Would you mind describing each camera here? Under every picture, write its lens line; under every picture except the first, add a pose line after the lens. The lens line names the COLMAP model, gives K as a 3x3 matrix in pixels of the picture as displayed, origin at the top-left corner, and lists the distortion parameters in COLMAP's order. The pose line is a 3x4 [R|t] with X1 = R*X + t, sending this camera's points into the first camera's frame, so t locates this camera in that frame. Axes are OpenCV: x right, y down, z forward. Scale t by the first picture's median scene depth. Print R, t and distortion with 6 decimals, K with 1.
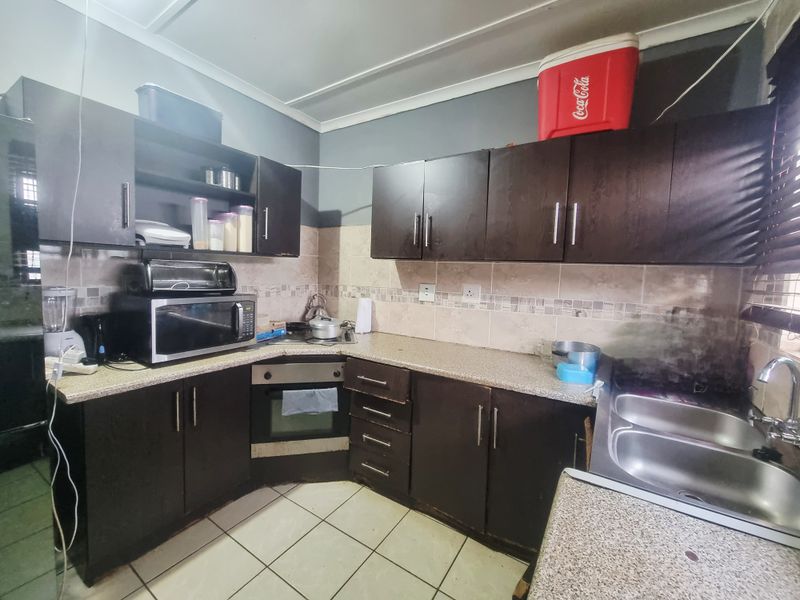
lens RADIAL K [[330.6, 0, 400.2], [0, 330.6, 297.9], [0, 0, 1]] dist [0.001238, -0.000083]
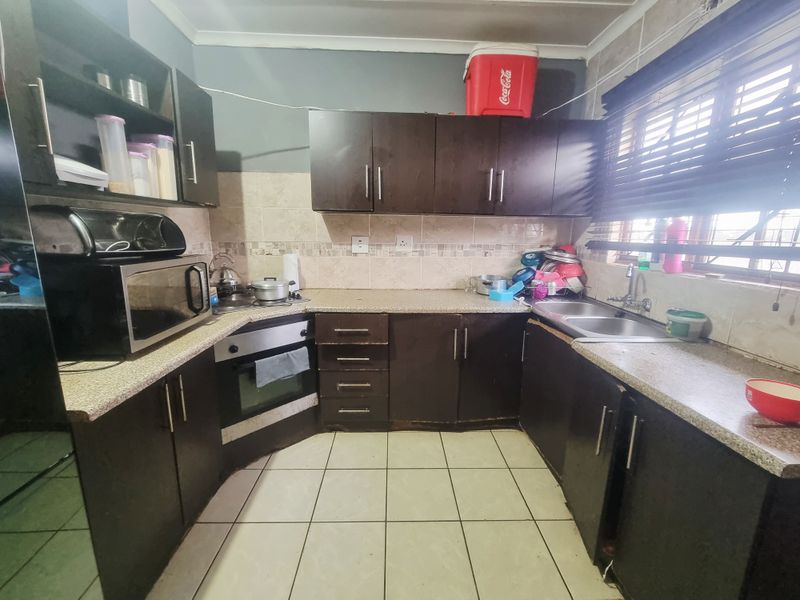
lens RADIAL K [[330.6, 0, 400.1], [0, 330.6, 297.4], [0, 0, 1]] dist [0.001238, -0.000083]
pose [[0.826651, -0.131153, 0.547217, -0.483164], [0.059431, 0.987369, 0.146867, 0.002749], [-0.559567, -0.088886, 0.824005, 0.058342]]
